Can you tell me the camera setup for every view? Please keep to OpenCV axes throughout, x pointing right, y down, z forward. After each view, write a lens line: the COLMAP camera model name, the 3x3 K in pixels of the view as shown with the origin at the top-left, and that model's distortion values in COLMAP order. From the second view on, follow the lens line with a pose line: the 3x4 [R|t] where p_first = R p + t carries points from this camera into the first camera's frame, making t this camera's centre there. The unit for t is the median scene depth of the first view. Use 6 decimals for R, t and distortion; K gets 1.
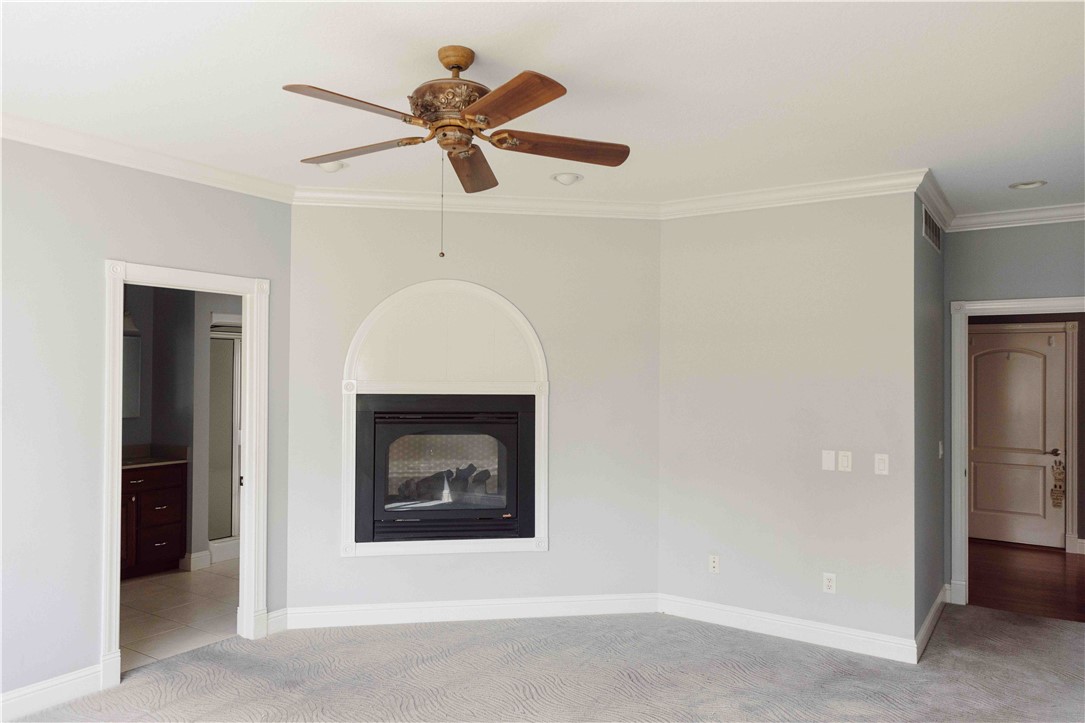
lens RADIAL K [[752.3, 0, 536.4], [0, 752.3, 361.2], [0, 0, 1]] dist [-0.002652, 0.001886]
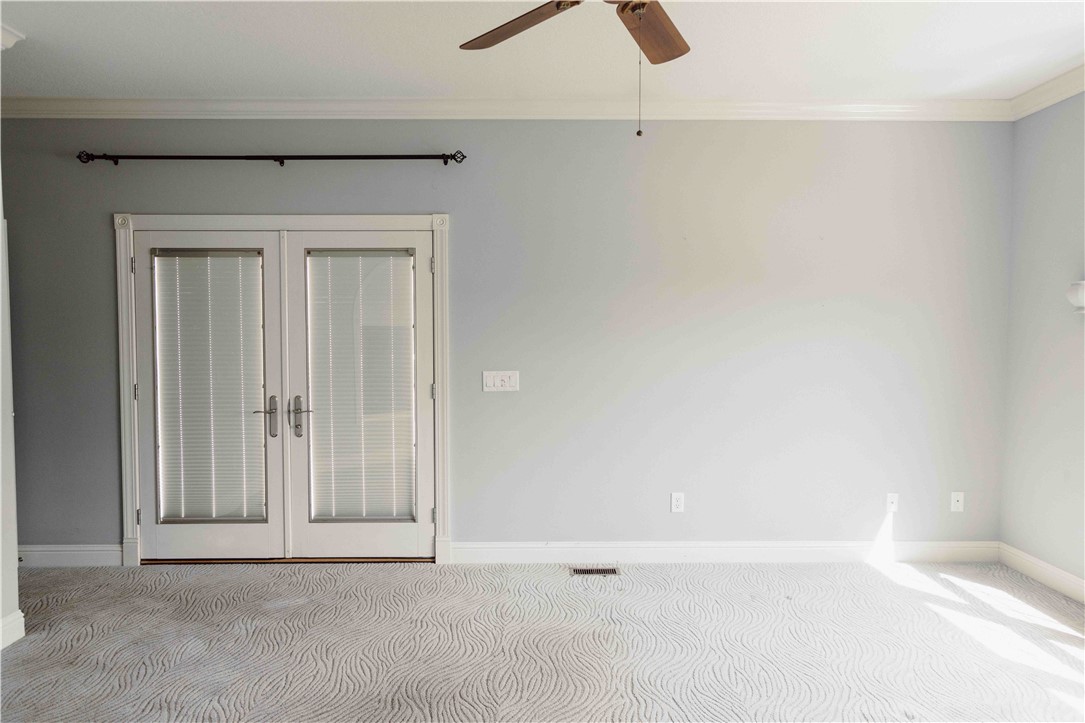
lens RADIAL K [[752.3, 0, 536.4], [0, 752.3, 361.2], [0, 0, 1]] dist [-0.002652, 0.001886]
pose [[-0.555501, -0.048840, 0.830080, -0.459938], [-0.015494, 0.998708, 0.048392, 0.045889], [-0.831371, 0.014020, -0.555540, 0.926382]]
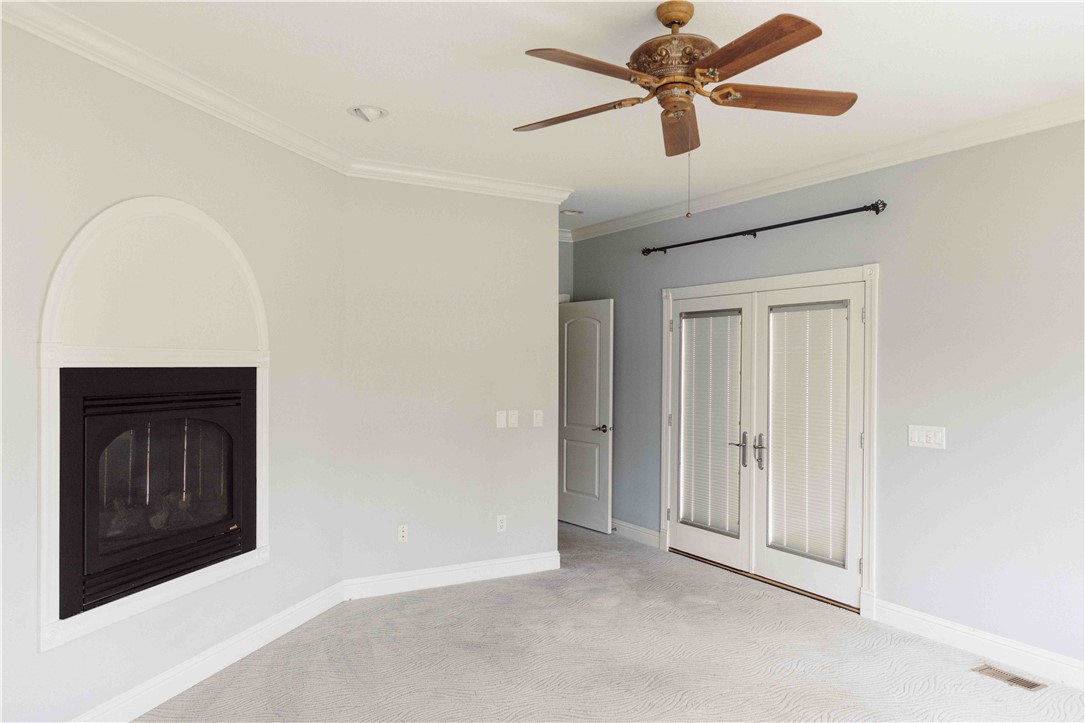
lens RADIAL K [[752.3, 0, 536.4], [0, 752.3, 361.2], [0, 0, 1]] dist [-0.002652, 0.001886]
pose [[0.440121, -0.003240, 0.897933, -0.641880], [-0.018002, 0.999761, 0.012431, 0.026213], [-0.897758, -0.021635, 0.439957, 0.440592]]
